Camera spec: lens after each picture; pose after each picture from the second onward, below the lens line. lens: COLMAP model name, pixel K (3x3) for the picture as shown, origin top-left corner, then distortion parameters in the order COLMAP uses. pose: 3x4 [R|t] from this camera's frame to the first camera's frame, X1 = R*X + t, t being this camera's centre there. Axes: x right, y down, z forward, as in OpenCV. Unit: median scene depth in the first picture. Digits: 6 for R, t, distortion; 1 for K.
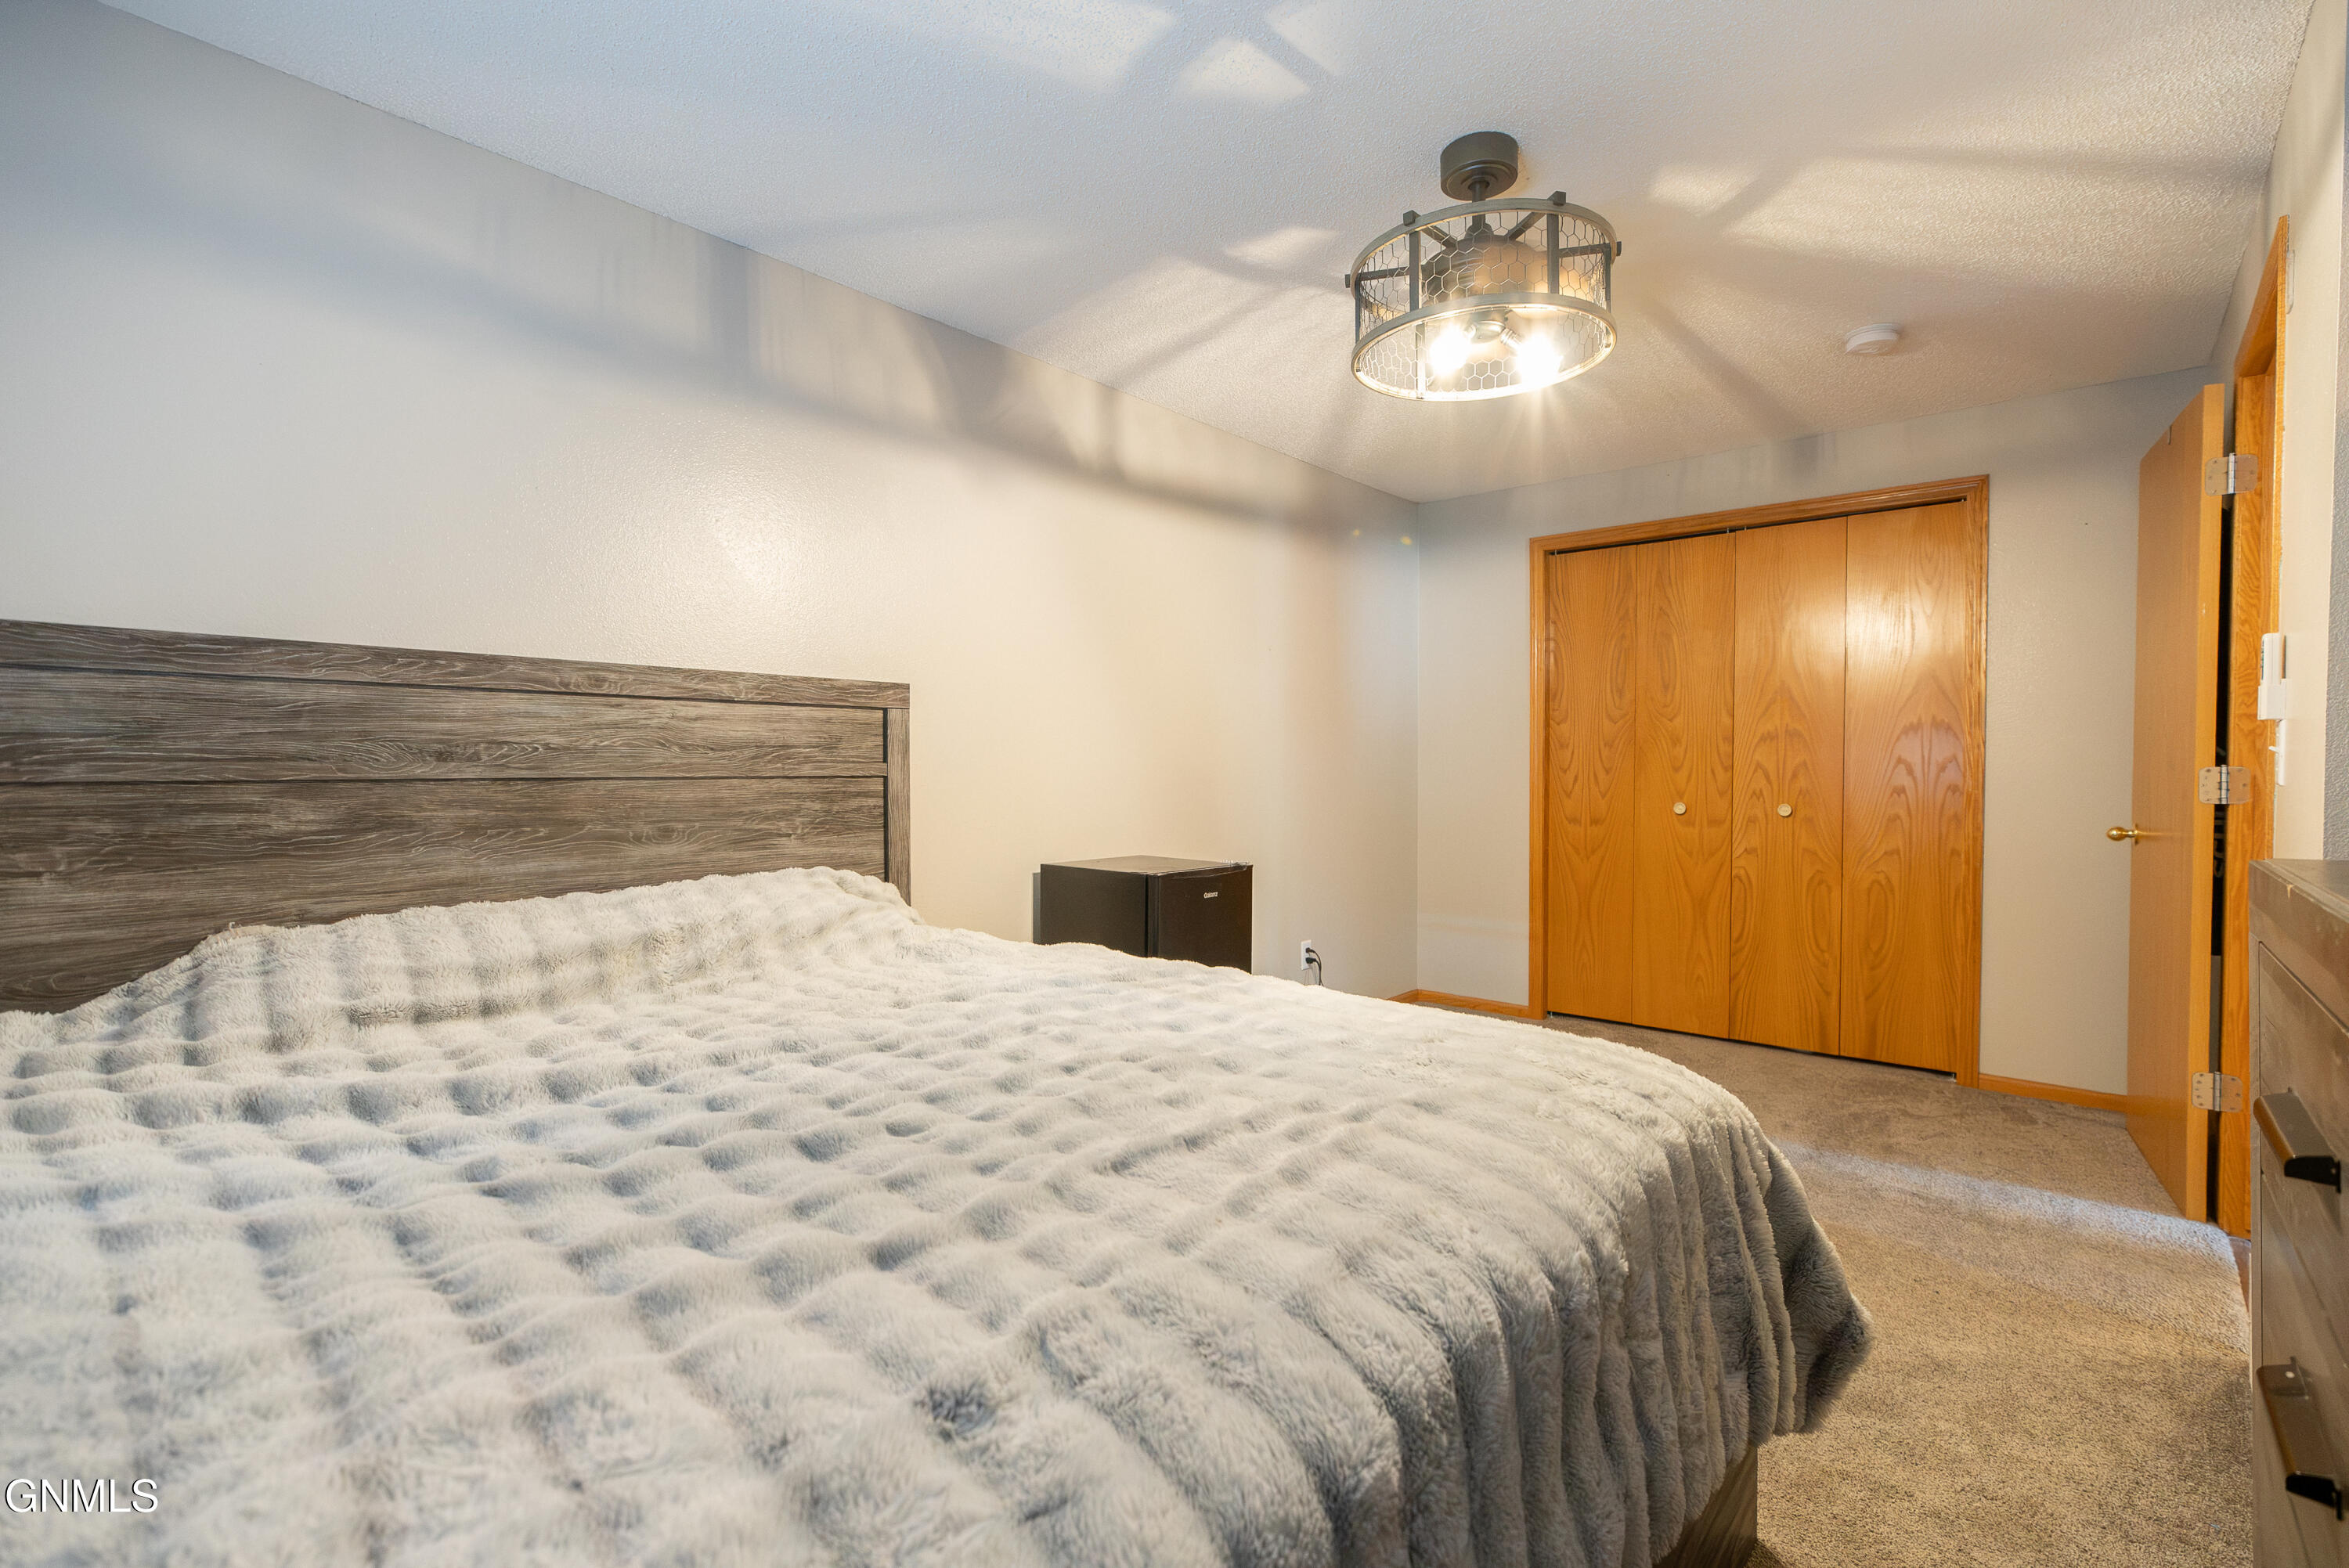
lens RADIAL K [[1068.7, 0, 1174.1], [0, 1068.7, 783.2], [0, 0, 1]] dist [-0.003924, -0.000473]
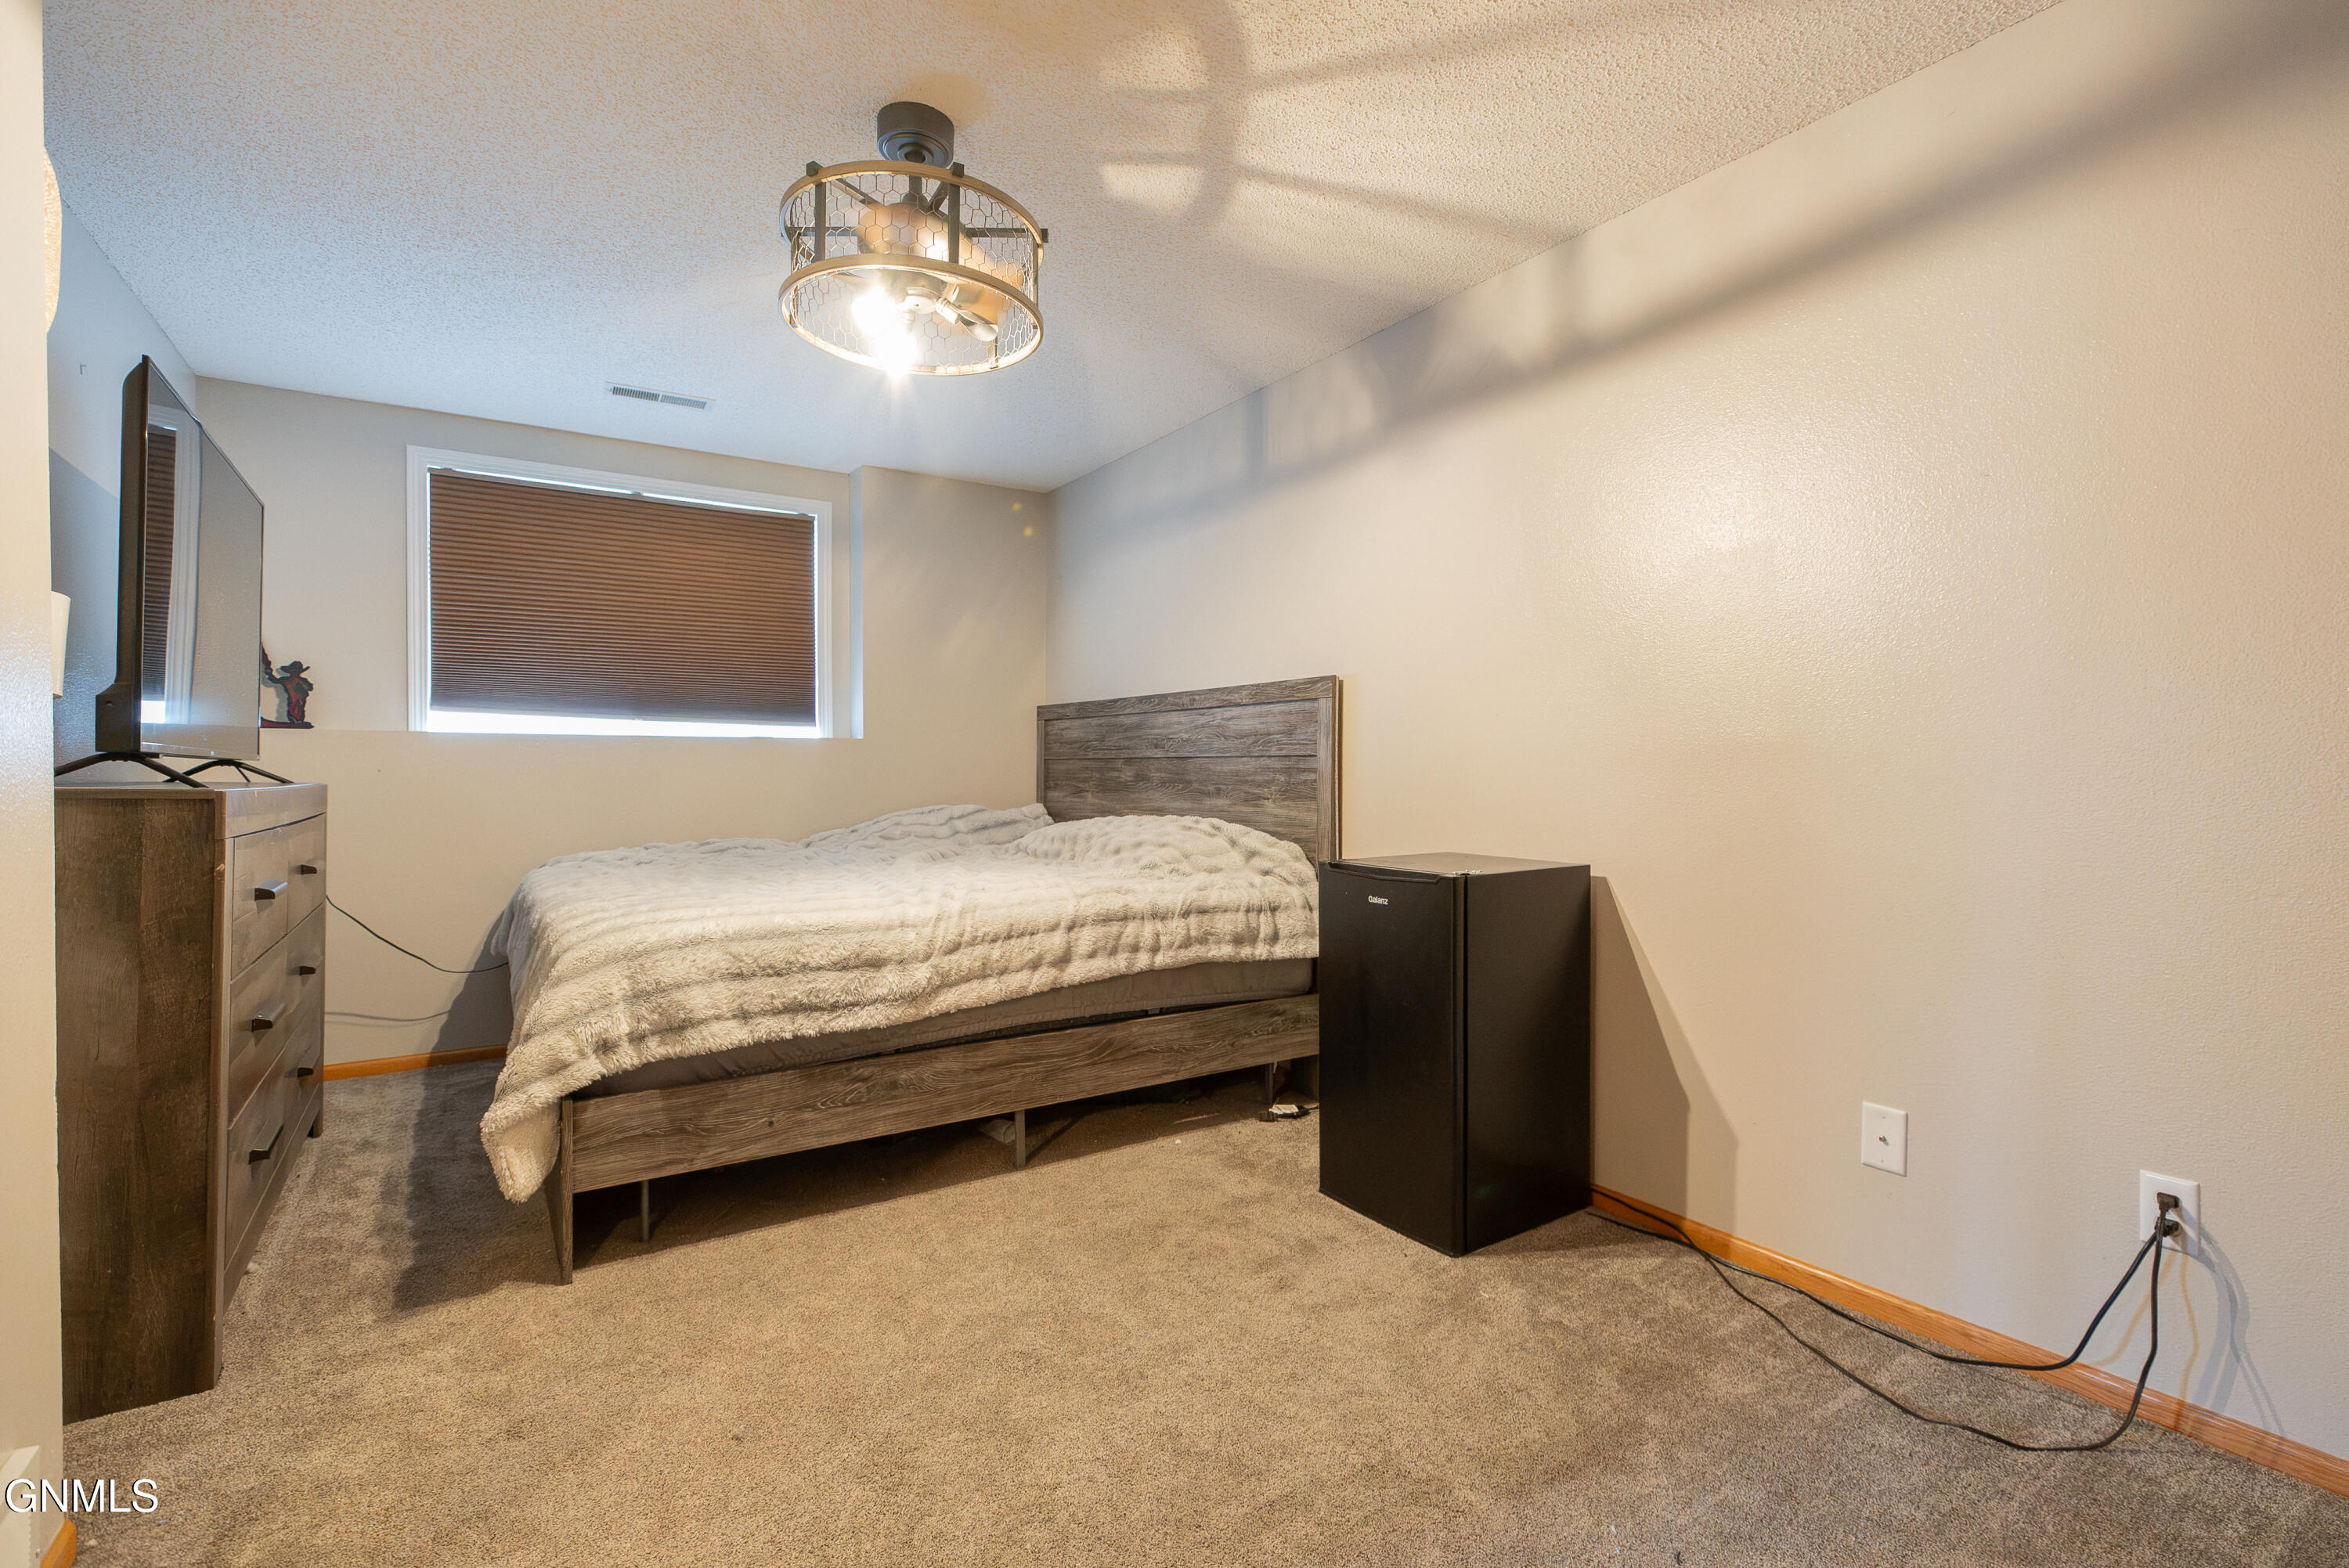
lens RADIAL K [[1068.7, 0, 1173.8], [0, 1068.7, 768.9], [0, 0, 1]] dist [-0.003924, -0.000473]
pose [[-0.274818, 0.004026, -0.961488, 1.031743], [-0.011179, 0.999910, 0.007382, 0.001875], [0.961431, 0.012777, -0.274748, 1.307366]]
